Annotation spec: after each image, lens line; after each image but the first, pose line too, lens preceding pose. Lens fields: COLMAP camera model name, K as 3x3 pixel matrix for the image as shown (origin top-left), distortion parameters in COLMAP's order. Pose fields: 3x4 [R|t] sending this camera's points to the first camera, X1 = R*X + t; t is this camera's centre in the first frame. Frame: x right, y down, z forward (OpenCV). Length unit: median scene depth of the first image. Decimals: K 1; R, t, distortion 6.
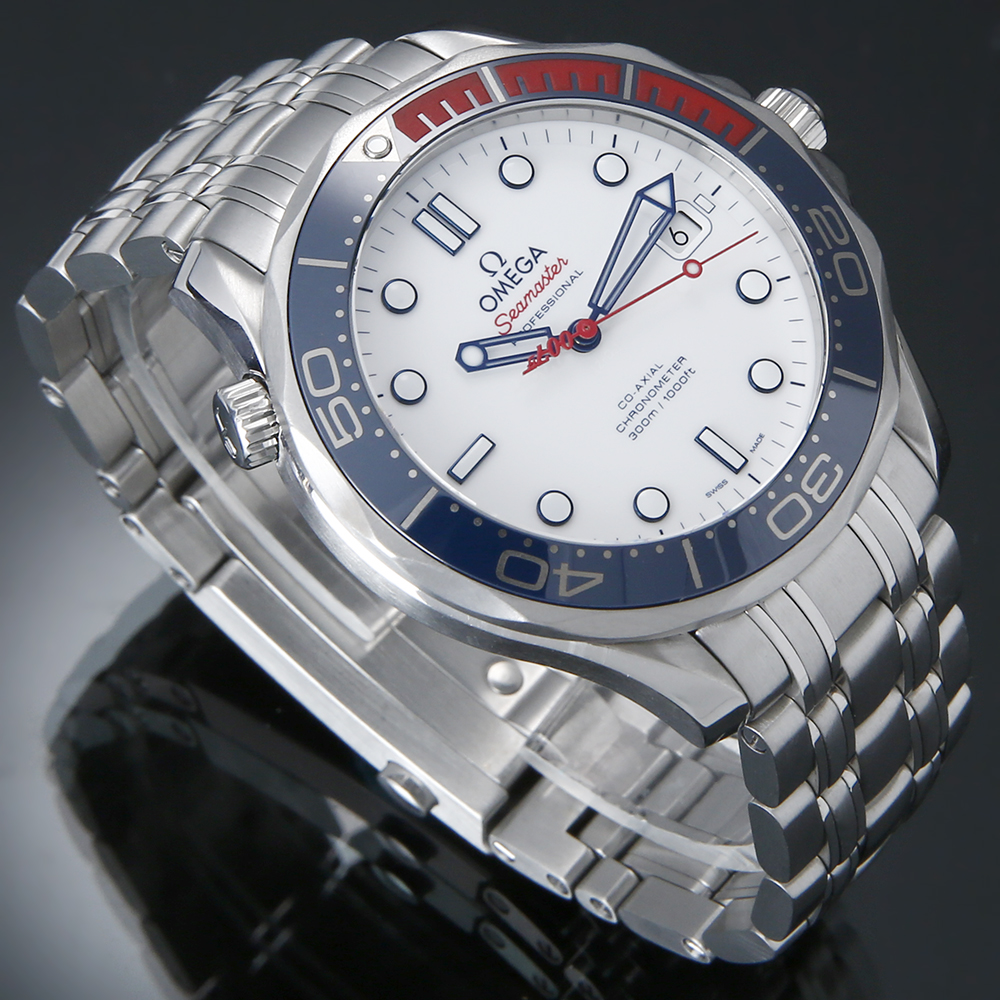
lens RADIAL K [[5307.2, 0, 500.0], [0, 5307.2, 500.0], [0, 0, 1]] dist [-0.837946, -9.205309]
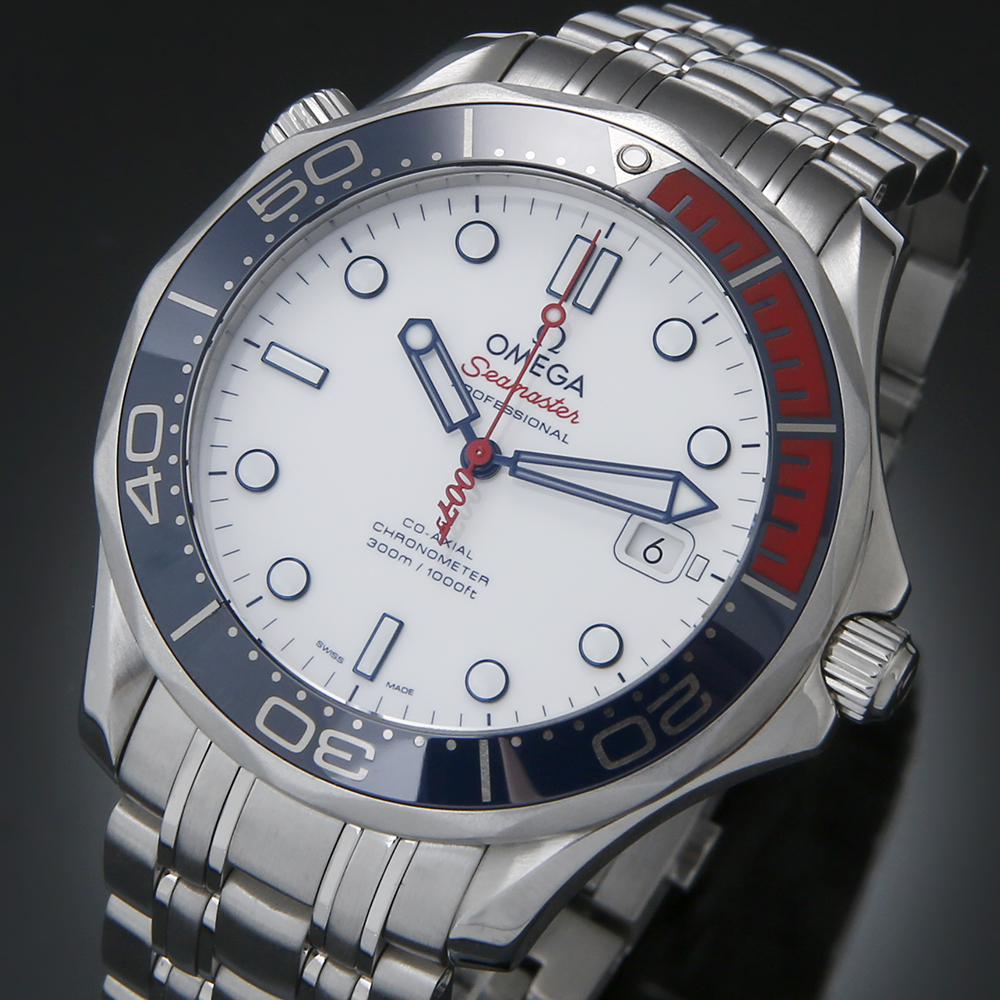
lens RADIAL K [[5307.2, 0, 500.0], [0, 5307.2, 500.0], [0, 0, 1]] dist [-0.837946, -9.205309]
pose [[0.153045, 0.888084, -0.433456, 0.381186], [-0.855404, 0.338686, 0.391888, -0.356024], [0.494835, 0.310804, 0.811504, 0.330032]]
